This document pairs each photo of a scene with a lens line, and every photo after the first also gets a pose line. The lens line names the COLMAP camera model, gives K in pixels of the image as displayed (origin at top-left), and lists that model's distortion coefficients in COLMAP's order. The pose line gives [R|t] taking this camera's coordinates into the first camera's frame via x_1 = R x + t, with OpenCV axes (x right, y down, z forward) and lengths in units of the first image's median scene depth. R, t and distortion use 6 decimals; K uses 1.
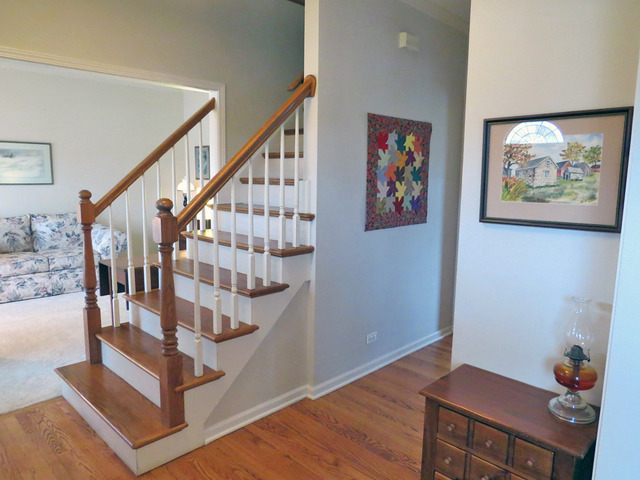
lens RADIAL K [[455.2, 0, 320.0], [0, 455.2, 240.0], [0, 0, 1]] dist [-0.020895, 0.001519]
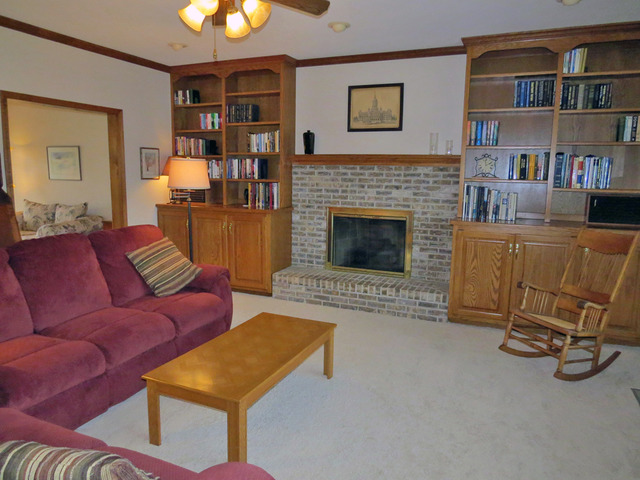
lens RADIAL K [[455.2, 0, 320.0], [0, 455.2, 240.0], [0, 0, 1]] dist [-0.020895, 0.001519]
pose [[0.355453, 0.130090, -0.925597, 0.812456], [-0.140605, 0.986441, 0.084645, -0.170585], [0.924058, 0.100056, 0.368925, 1.249429]]
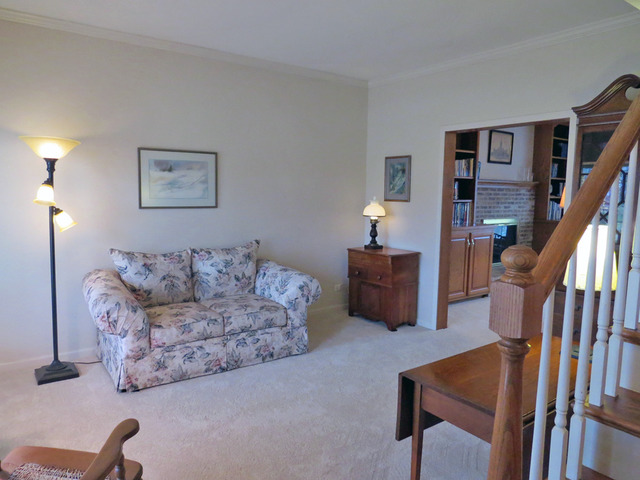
lens RADIAL K [[455.2, 0, 320.0], [0, 455.2, 240.0], [0, 0, 1]] dist [-0.020895, 0.001519]
pose [[0.986216, 0.018268, -0.164451, -0.323010], [-0.024009, 0.999167, -0.032989, -0.053260], [0.163711, 0.036483, 0.985833, 0.316267]]
